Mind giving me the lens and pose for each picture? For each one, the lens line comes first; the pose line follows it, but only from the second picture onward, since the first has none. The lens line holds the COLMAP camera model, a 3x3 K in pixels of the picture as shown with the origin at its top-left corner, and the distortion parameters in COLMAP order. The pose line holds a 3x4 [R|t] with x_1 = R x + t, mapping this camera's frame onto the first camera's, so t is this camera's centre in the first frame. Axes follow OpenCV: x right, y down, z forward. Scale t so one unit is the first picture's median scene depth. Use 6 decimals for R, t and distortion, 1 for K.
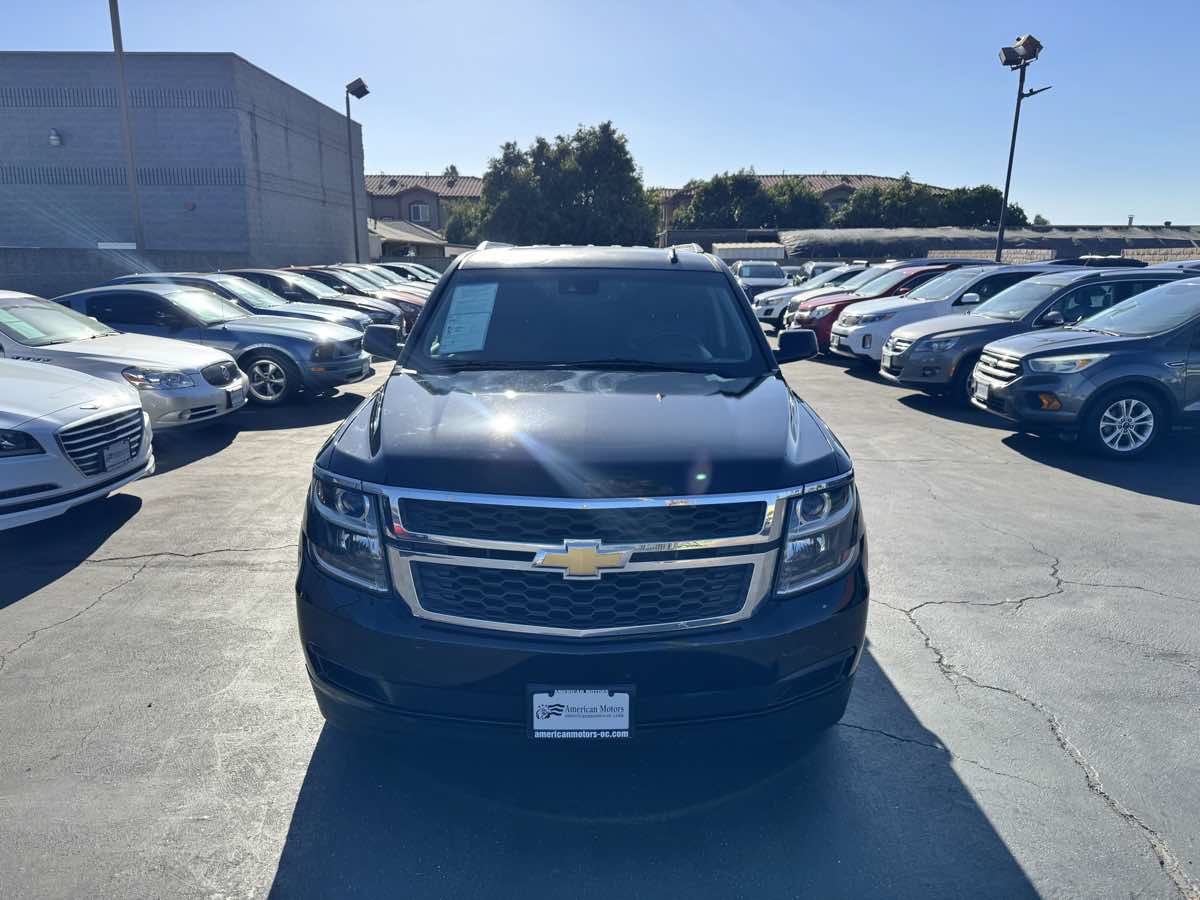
lens RADIAL K [[843.9, 0, 600.2], [0, 843.9, 437.9], [0, 0, 1]] dist [0.030406, -0.027045]
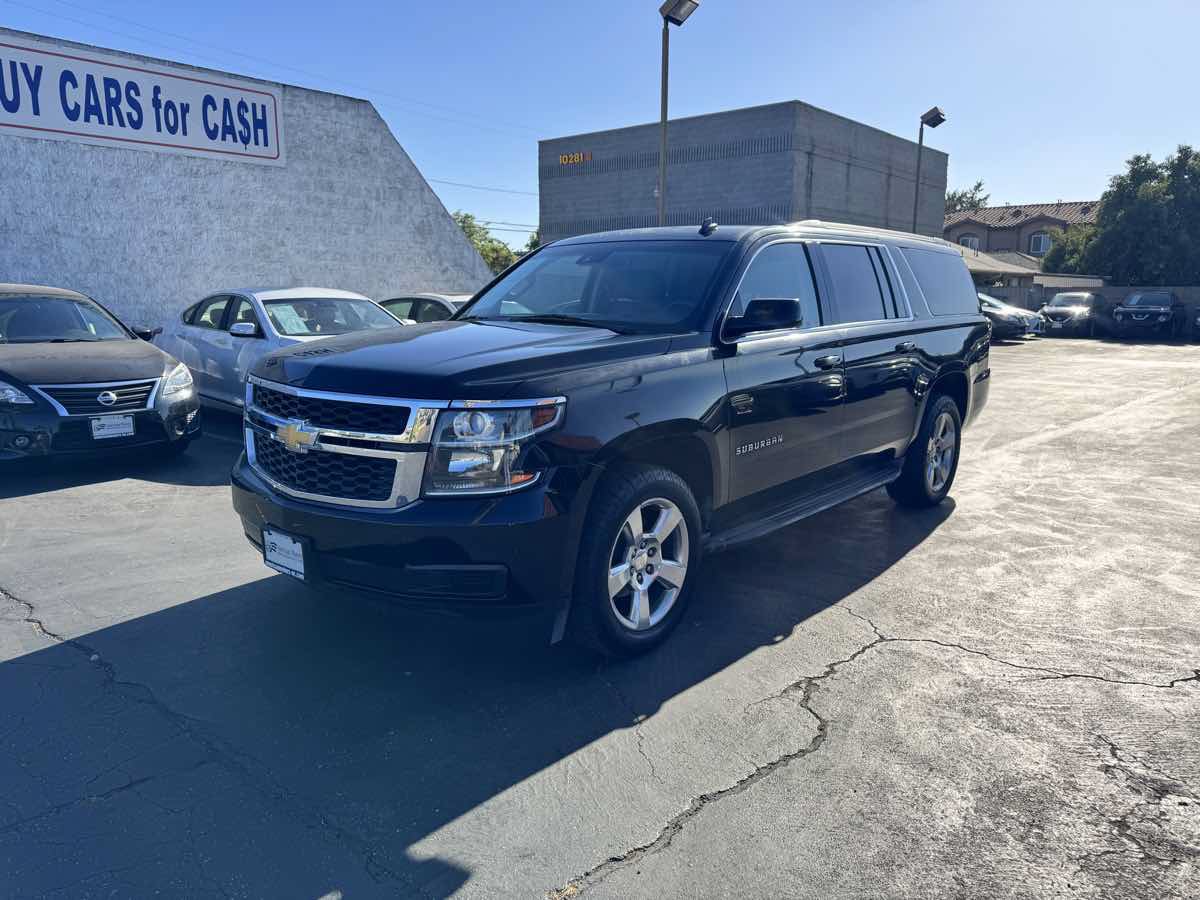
lens RADIAL K [[843.9, 0, 605.3], [0, 843.9, 442.1], [0, 0, 1]] dist [0.030406, -0.027045]
pose [[0.756595, 0.112822, -0.644077, 0.375055], [-0.138972, 0.990244, 0.010211, 0.024265], [0.638946, 0.081783, 0.764892, 0.098573]]
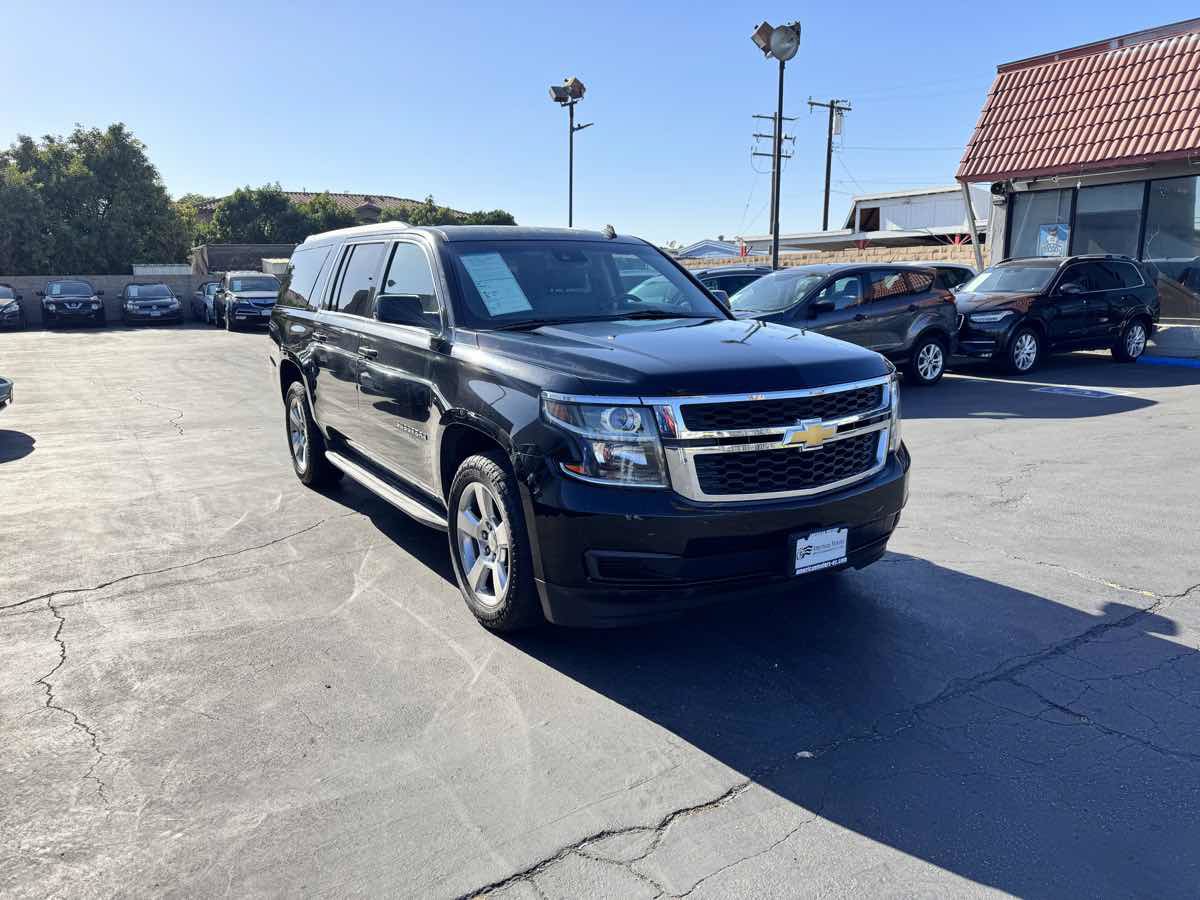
lens RADIAL K [[843.9, 0, 595.0], [0, 843.9, 441.3], [0, 0, 1]] dist [0.030406, -0.027045]
pose [[0.850337, -0.116011, 0.513291, -0.316464], [0.126580, 0.991851, 0.014474, 0.029631], [-0.510787, 0.052664, 0.858093, 0.011039]]
